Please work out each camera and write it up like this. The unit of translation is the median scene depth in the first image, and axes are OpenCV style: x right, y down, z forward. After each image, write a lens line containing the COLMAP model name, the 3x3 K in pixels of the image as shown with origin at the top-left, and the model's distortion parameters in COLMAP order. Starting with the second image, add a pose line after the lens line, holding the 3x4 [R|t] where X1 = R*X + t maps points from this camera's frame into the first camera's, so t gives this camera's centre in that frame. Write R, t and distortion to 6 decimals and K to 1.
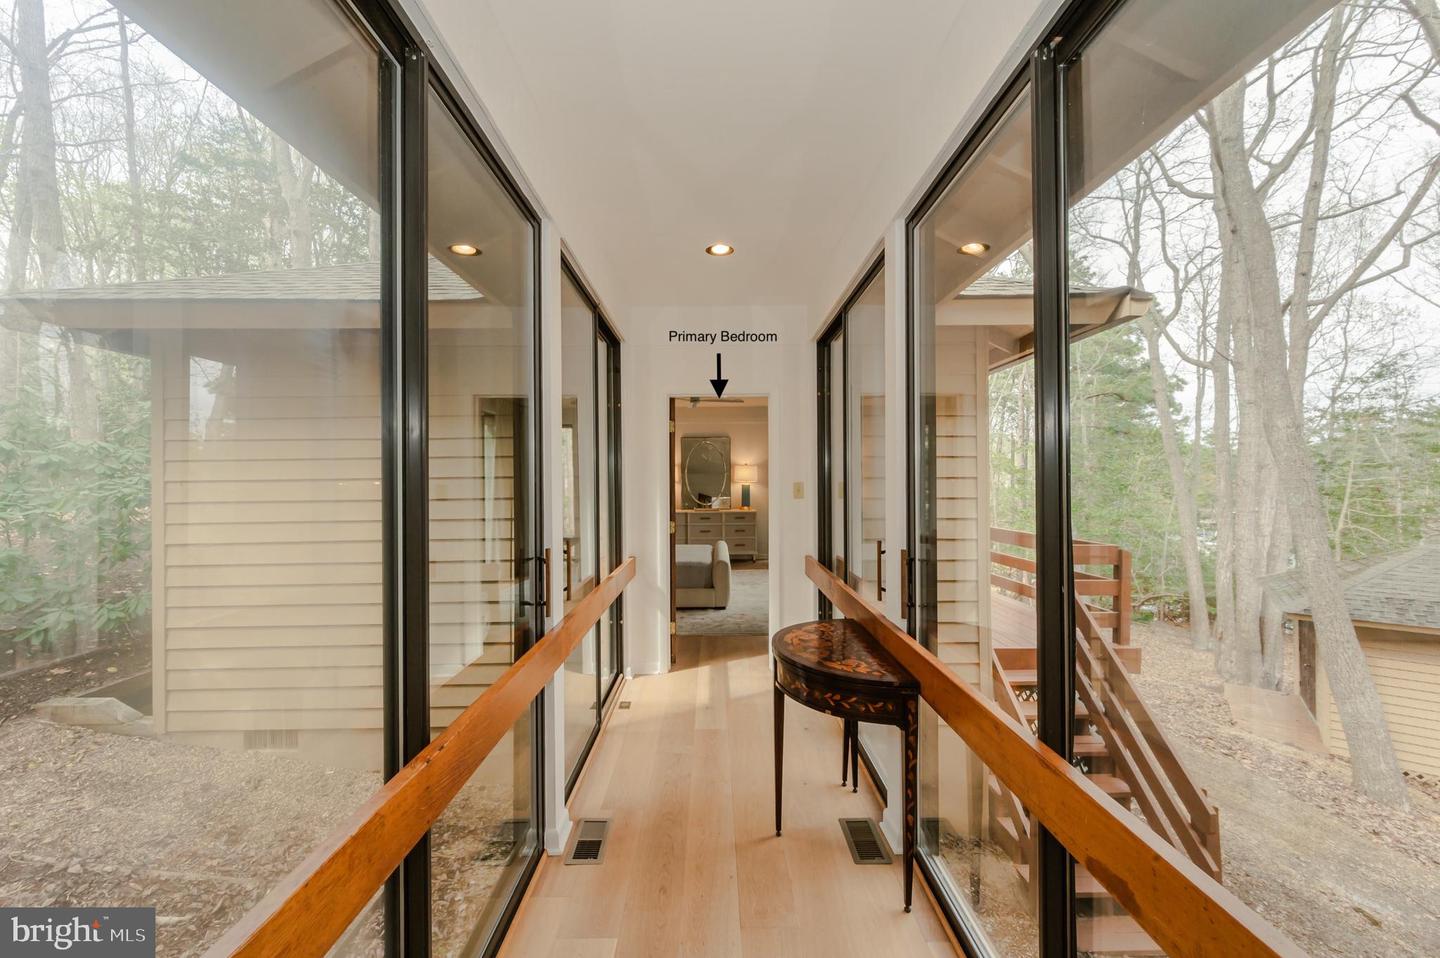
lens RADIAL K [[574.7, 0, 719.1], [0, 574.7, 475.4], [0, 0, 1]] dist [-0.001884, 0.000401]
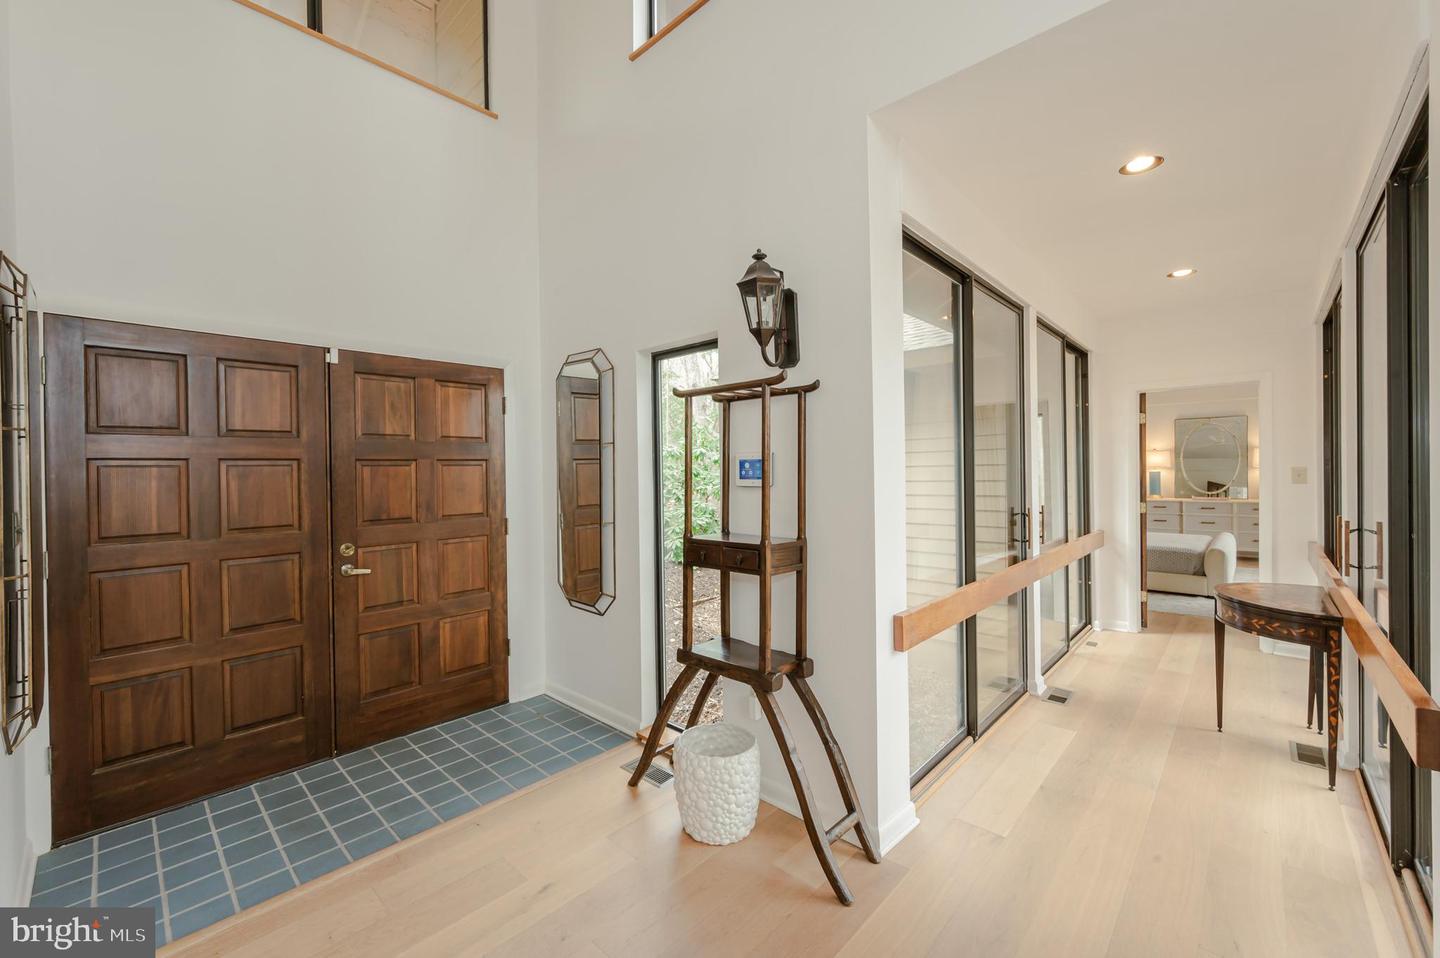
lens RADIAL K [[574.7, 0, 715.7], [0, 574.7, 471.6], [0, 0, 1]] dist [-0.001884, 0.000401]
pose [[0.721494, -0.000051, -0.692421, 0.155957], [0.011135, 0.999872, 0.011528, -0.003615], [0.692331, -0.016027, 0.721402, -0.654591]]
